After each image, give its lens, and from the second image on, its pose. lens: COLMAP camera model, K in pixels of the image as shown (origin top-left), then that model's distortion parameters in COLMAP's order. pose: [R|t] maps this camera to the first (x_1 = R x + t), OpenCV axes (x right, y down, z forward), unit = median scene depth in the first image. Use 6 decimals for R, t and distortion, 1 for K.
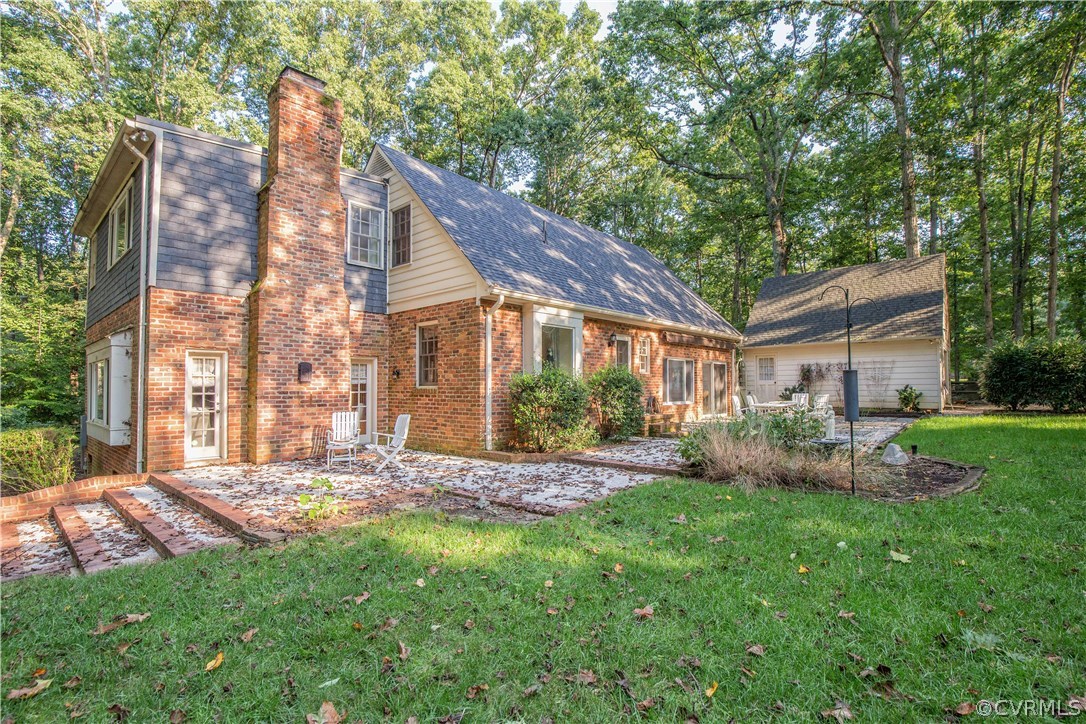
lens RADIAL K [[509.8, 0, 543.1], [0, 509.8, 367.8], [0, 0, 1]] dist [-0.028427, -0.000142]
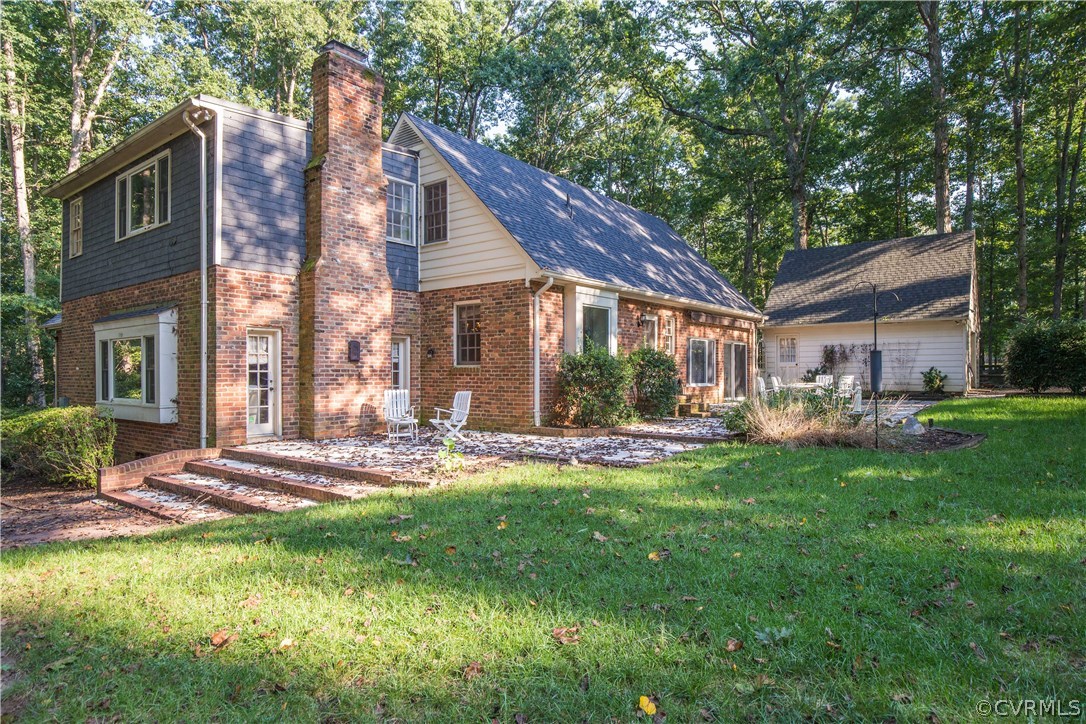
lens RADIAL K [[634.4, 0, 542.9], [0, 634.4, 364.0], [0, 0, 1]] dist [-0.009068, -0.001271]
pose [[0.997910, 0.003902, 0.064501, -0.128783], [-0.005577, 0.999651, 0.025807, 0.000533], [-0.064378, -0.026113, 0.997584, -0.208649]]
